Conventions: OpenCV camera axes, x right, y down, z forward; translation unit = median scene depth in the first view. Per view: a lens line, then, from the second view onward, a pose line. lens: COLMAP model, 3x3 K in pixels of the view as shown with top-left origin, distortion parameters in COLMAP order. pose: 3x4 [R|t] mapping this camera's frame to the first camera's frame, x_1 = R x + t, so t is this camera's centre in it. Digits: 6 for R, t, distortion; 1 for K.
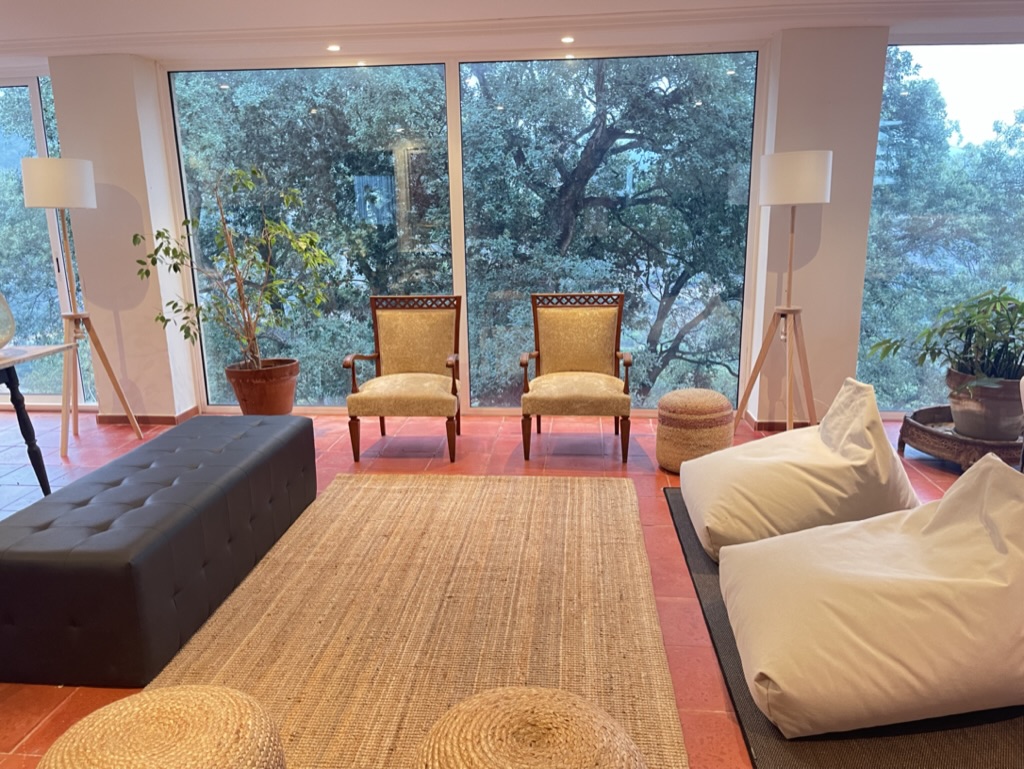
lens RADIAL K [[766.5, 0, 506.8], [0, 766.5, 384.3], [0, 0, 1]] dist [0.060174, -0.080231]
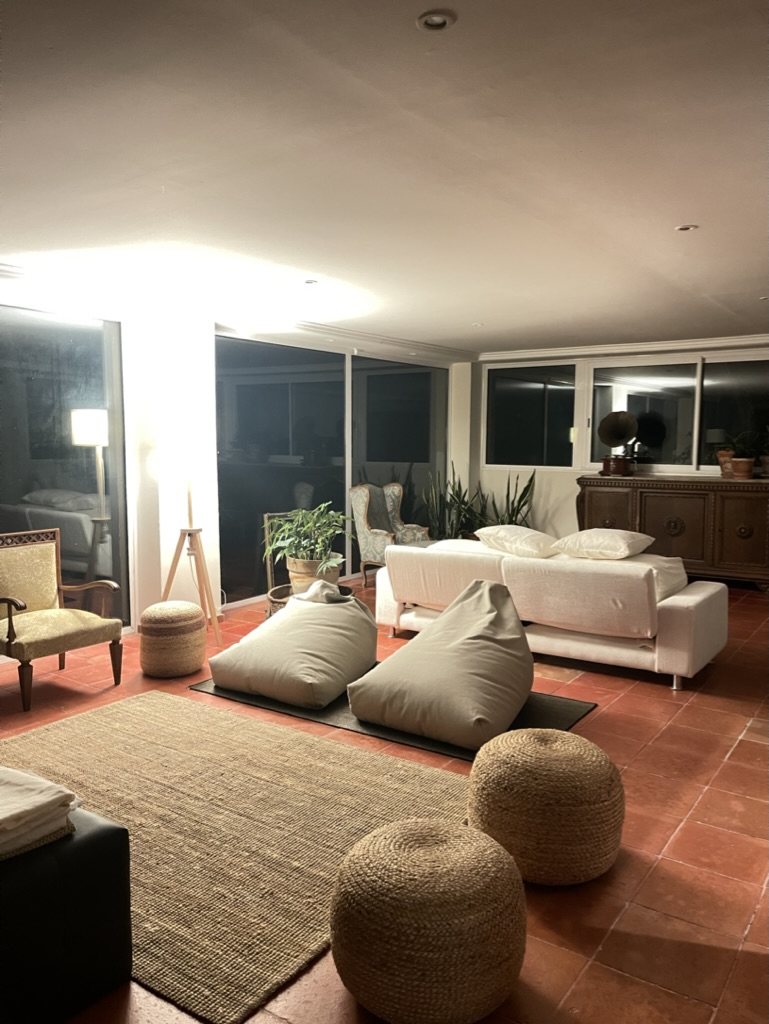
lens RADIAL K [[766.5, 0, 382.9], [0, 766.5, 513.6], [0, 0, 1]] dist [0.060174, -0.080231]
pose [[0.497997, -0.068837, 0.864442, -0.622654], [0.190166, 0.981249, -0.031415, -0.027940], [-0.846071, 0.180032, 0.501750, 0.128672]]
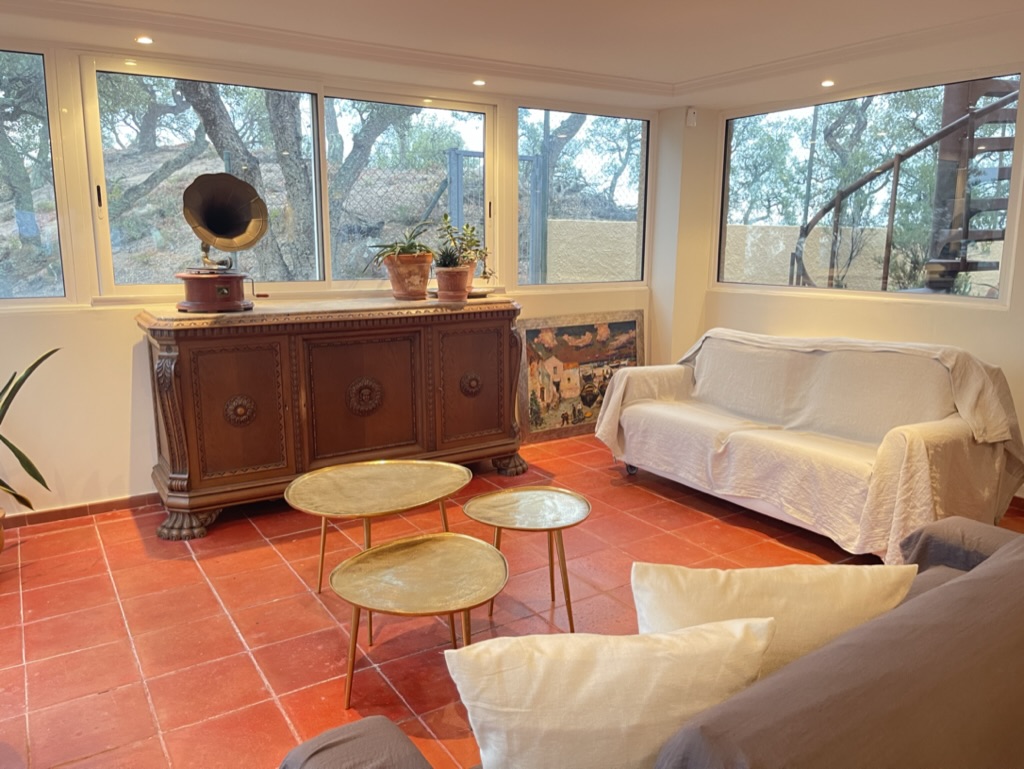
lens RADIAL K [[766.5, 0, 512.3], [0, 766.5, 382.1], [0, 0, 1]] dist [0.060174, -0.080231]
pose [[-0.614108, -0.129147, 0.778584, 0.466026], [0.190867, 0.932933, 0.305296, -0.220553], [-0.765795, 0.336091, -0.548271, 0.905097]]
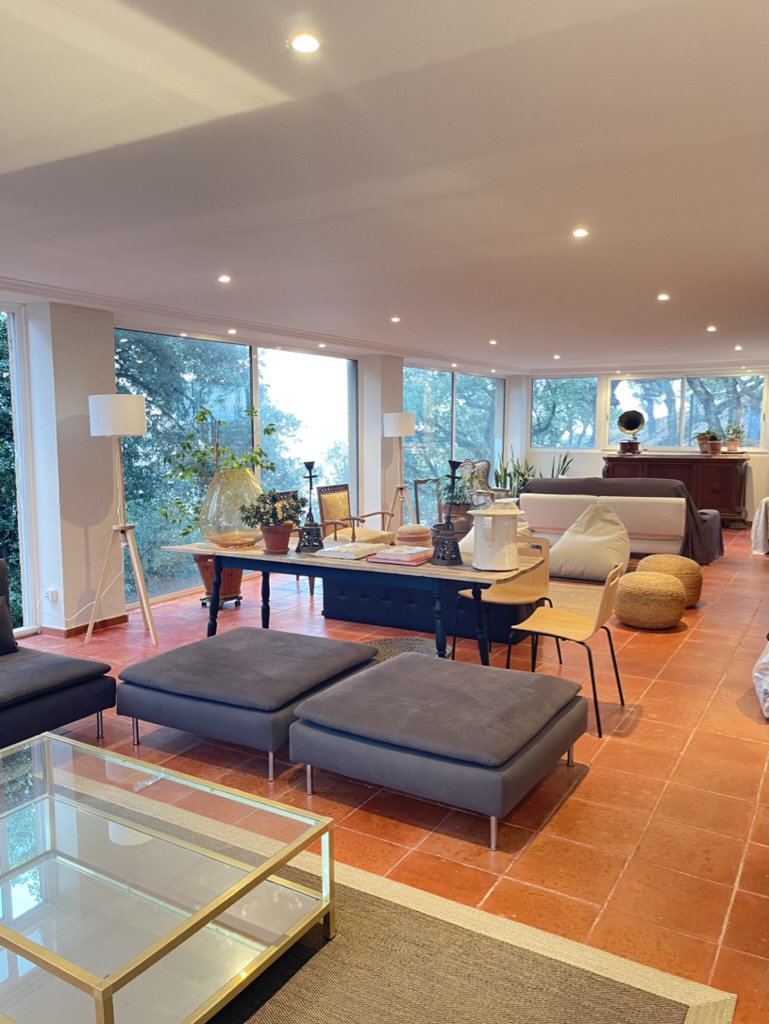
lens RADIAL K [[766.5, 0, 386.9], [0, 766.5, 507.9], [0, 0, 1]] dist [0.060174, -0.080231]
pose [[0.424998, -0.080509, 0.901607, -1.700014], [0.203333, 0.979074, -0.008420, -0.034047], [-0.882062, 0.186905, 0.432474, 0.183619]]
